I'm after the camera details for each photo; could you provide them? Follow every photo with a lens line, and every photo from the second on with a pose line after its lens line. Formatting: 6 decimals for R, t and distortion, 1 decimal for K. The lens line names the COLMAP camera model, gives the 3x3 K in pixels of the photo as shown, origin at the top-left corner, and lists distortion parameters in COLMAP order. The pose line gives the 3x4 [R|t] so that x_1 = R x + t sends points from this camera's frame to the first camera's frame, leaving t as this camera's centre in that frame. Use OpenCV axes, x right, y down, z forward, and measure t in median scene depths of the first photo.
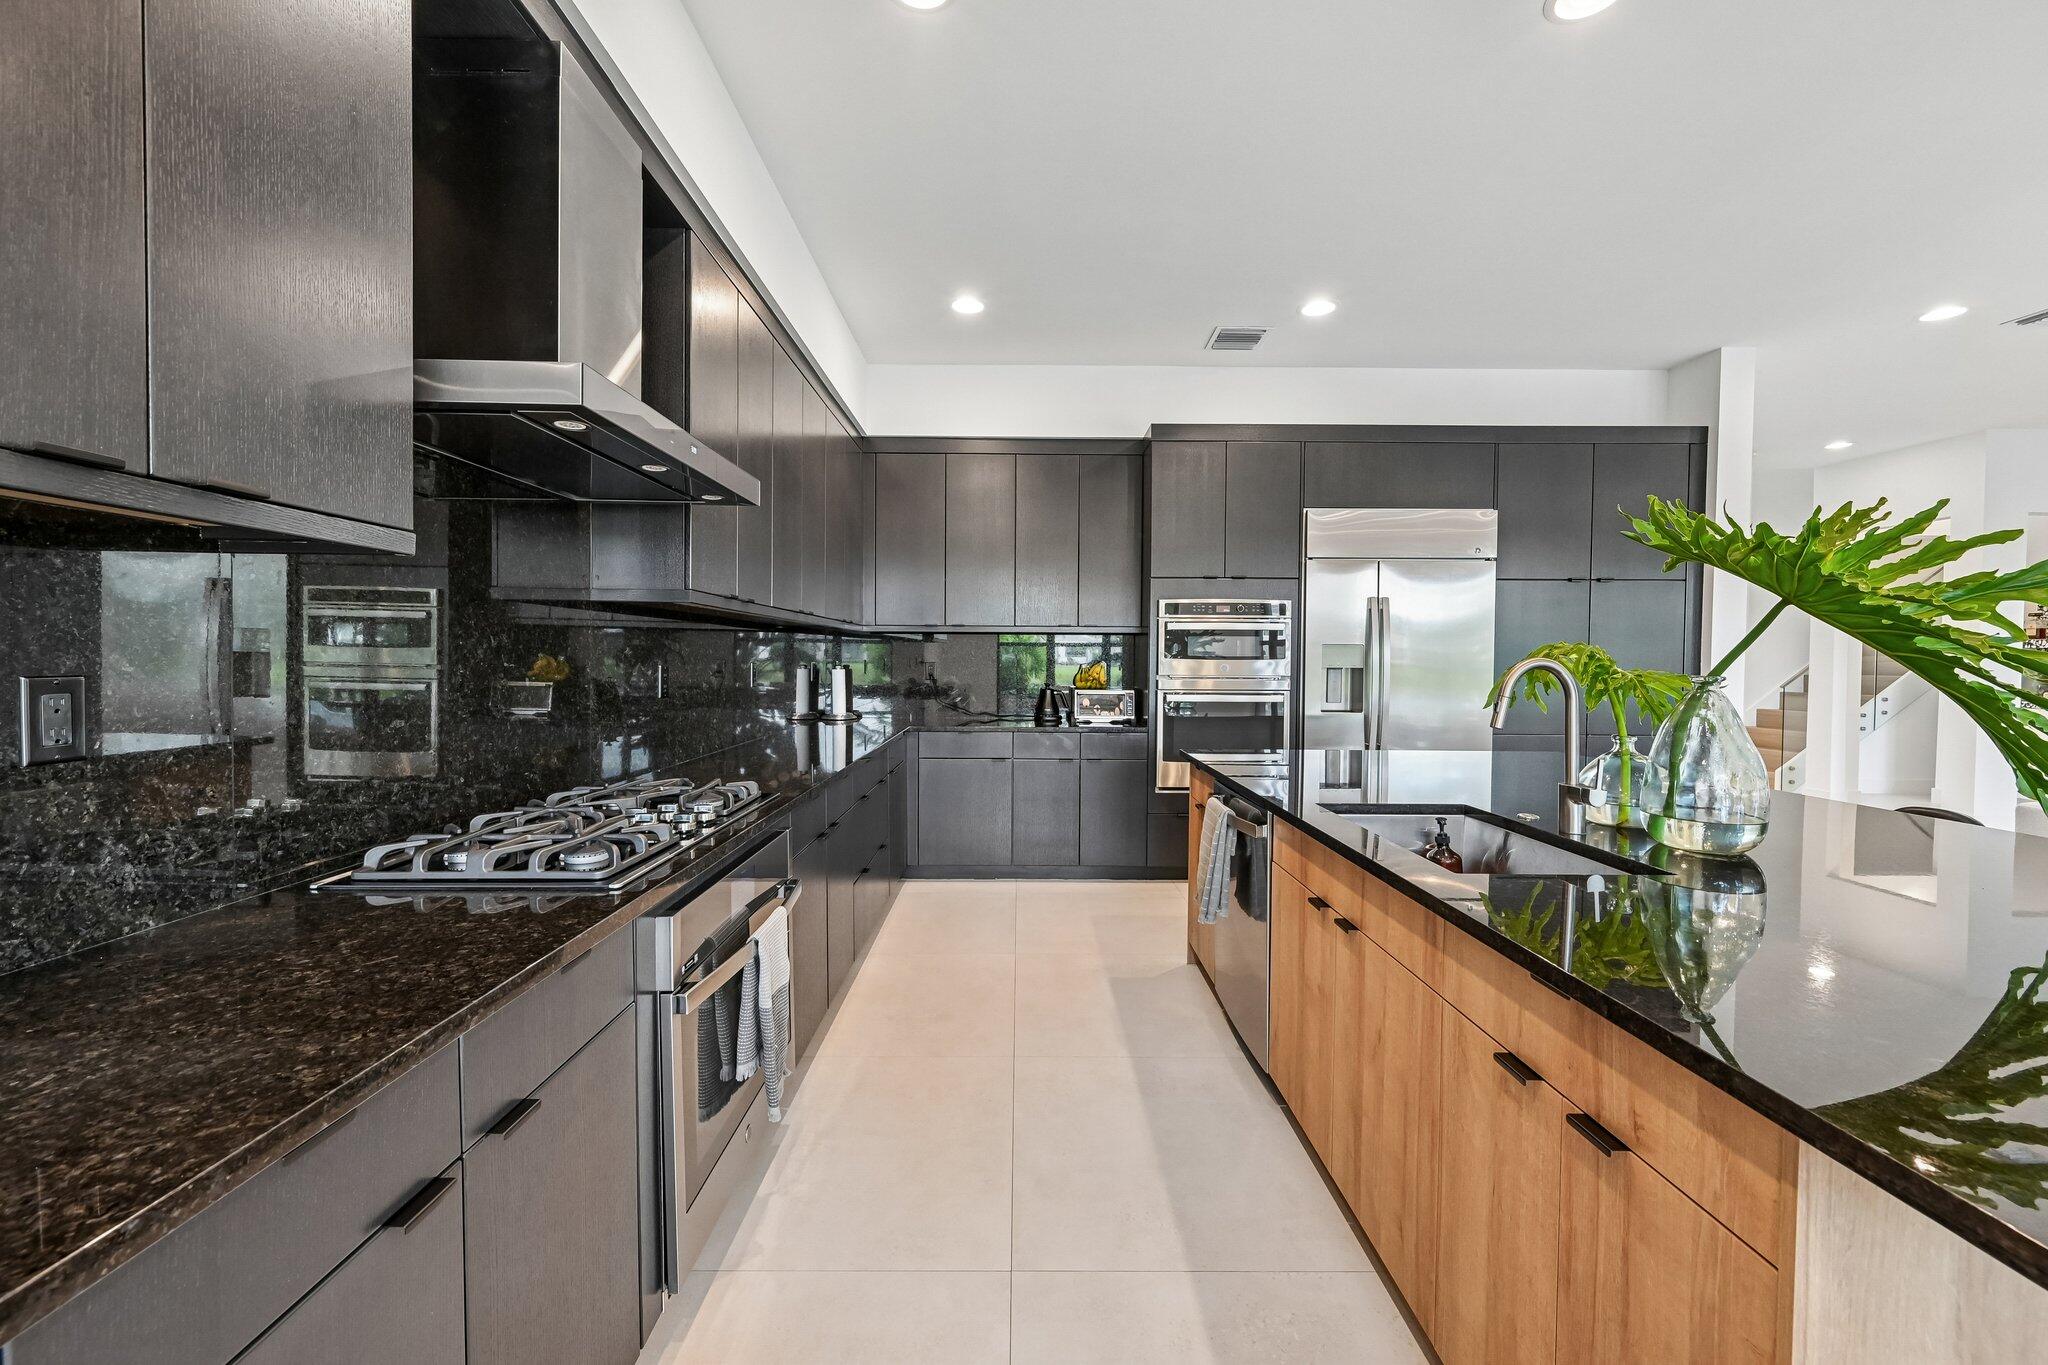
lens RADIAL K [[801.5, 0, 1012.2], [0, 801.5, 682.4], [0, 0, 1]] dist [0.001446, 0.000035]
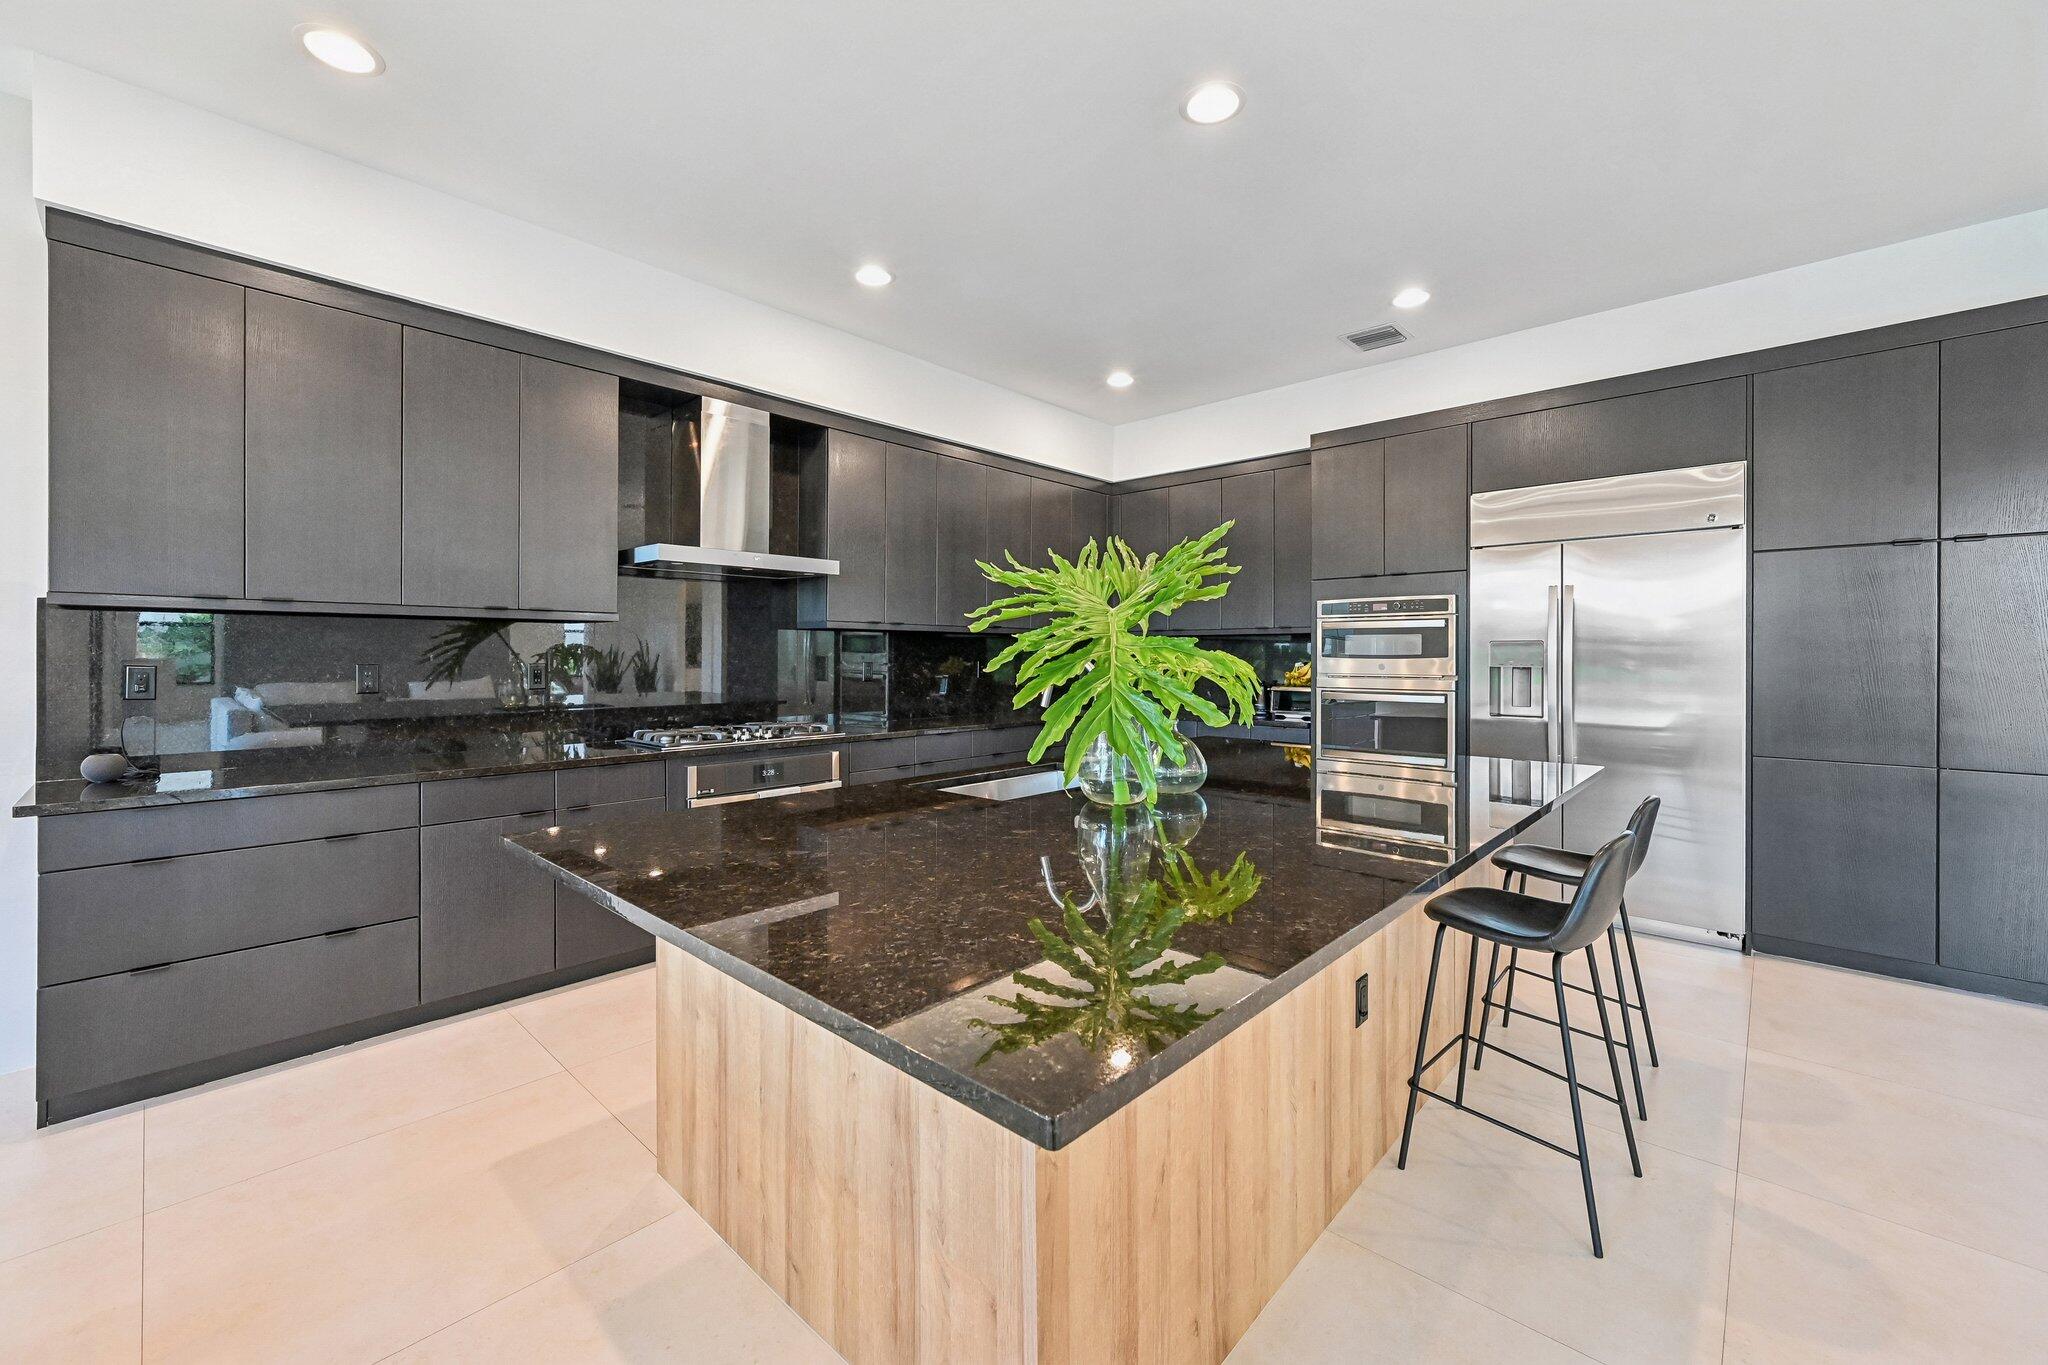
lens RADIAL K [[811.4, 0, 1017.6], [0, 811.4, 666.6], [0, 0, 1]] dist [0.002541, -0.000005]
pose [[0.735572, 0.002608, -0.677441, 0.612940], [-0.018018, 0.999714, -0.015716, 0.005363], [0.677207, 0.023766, 0.735409, -0.037505]]
